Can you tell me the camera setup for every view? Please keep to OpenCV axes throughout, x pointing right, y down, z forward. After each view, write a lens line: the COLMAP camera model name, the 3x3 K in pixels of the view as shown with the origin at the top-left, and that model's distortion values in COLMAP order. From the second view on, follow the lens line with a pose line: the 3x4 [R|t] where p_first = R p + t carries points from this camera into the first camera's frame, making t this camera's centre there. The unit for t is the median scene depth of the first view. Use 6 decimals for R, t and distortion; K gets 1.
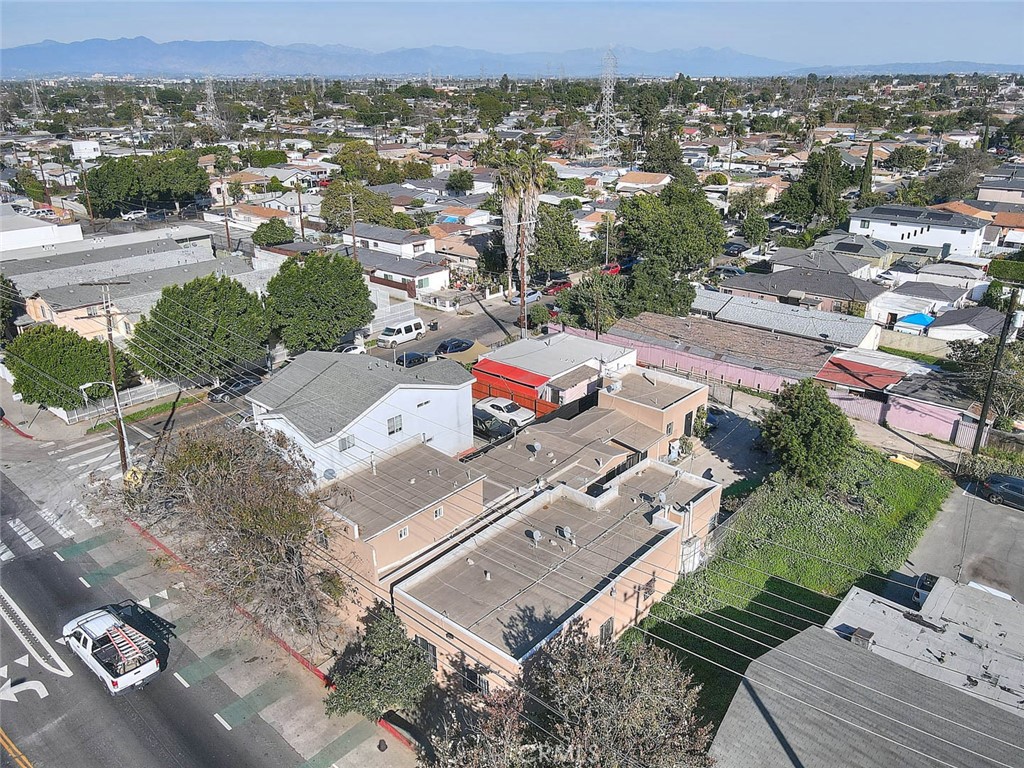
lens RADIAL K [[749.8, 0, 511.1], [0, 749.8, 382.9], [0, 0, 1]] dist [0.002152, 0.015821]
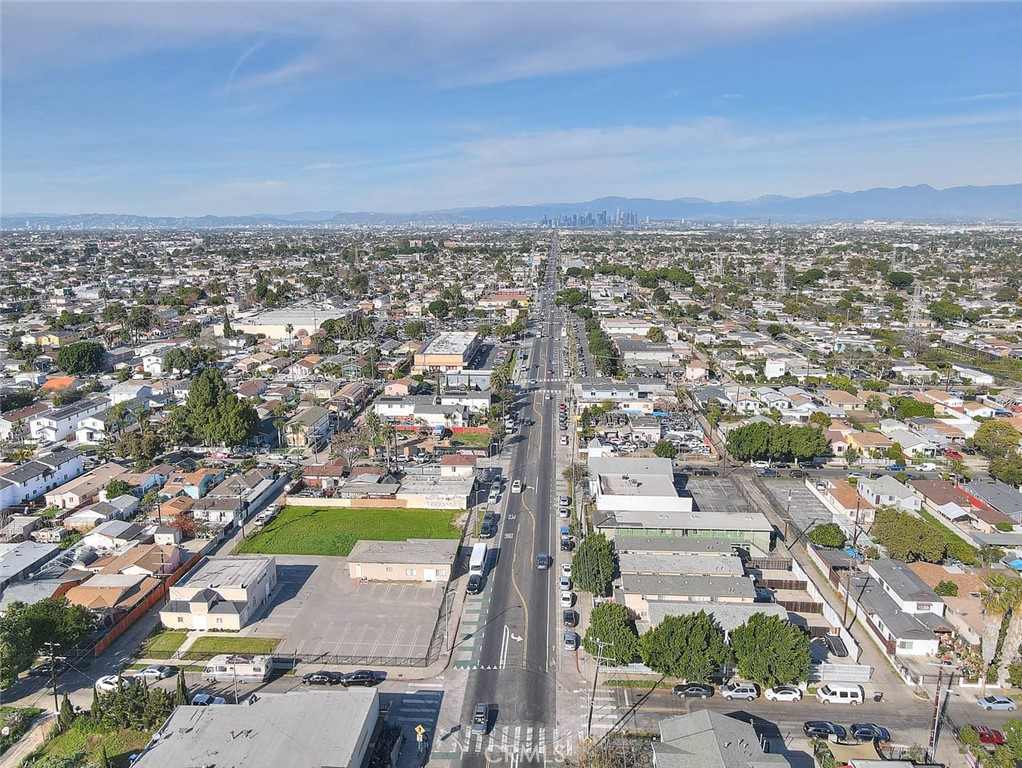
lens RADIAL K [[748.3, 0, 510.6], [0, 748.3, 389.5], [0, 0, 1]] dist [0.002152, 0.015821]
pose [[0.614884, 0.173056, -0.769396, 0.391799], [-0.294763, 0.955346, -0.020688, -0.363626], [0.731459, 0.239510, 0.638437, -0.325571]]
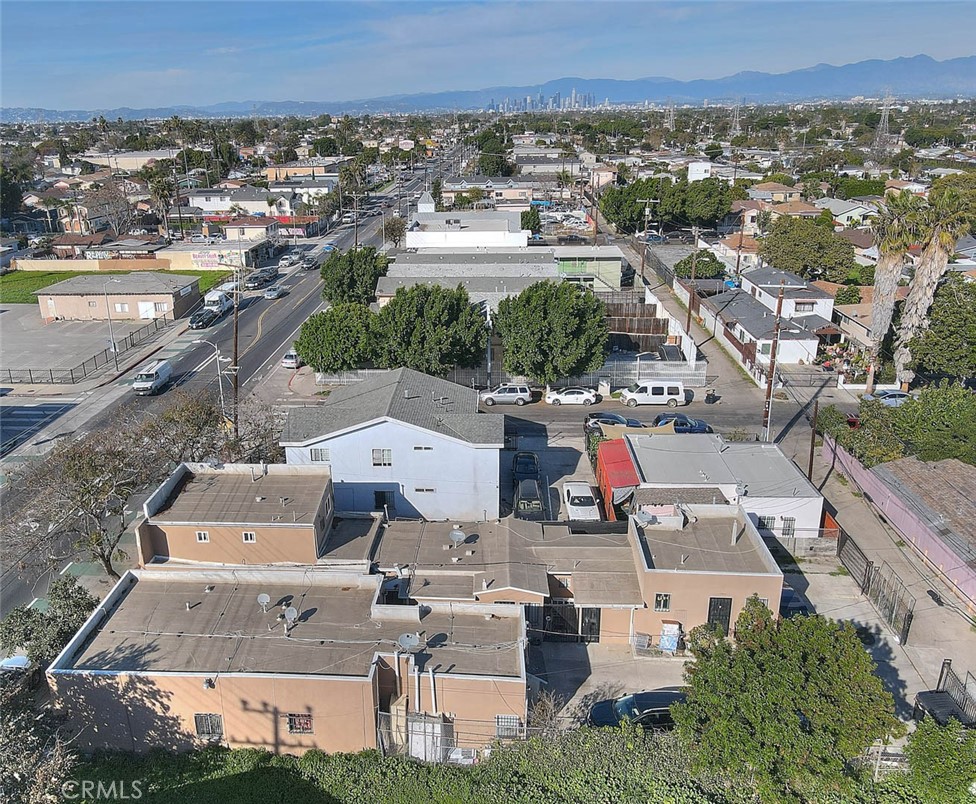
lens RADIAL K [[793.6, 0, 443.3], [0, 793.6, 404.4], [0, 0, 1]] dist [0.019117, -0.002615]
pose [[0.602155, 0.266428, -0.752612, 0.386658], [-0.282615, 0.952770, 0.111169, -0.086977], [0.746685, 0.145758, 0.649012, 0.242807]]
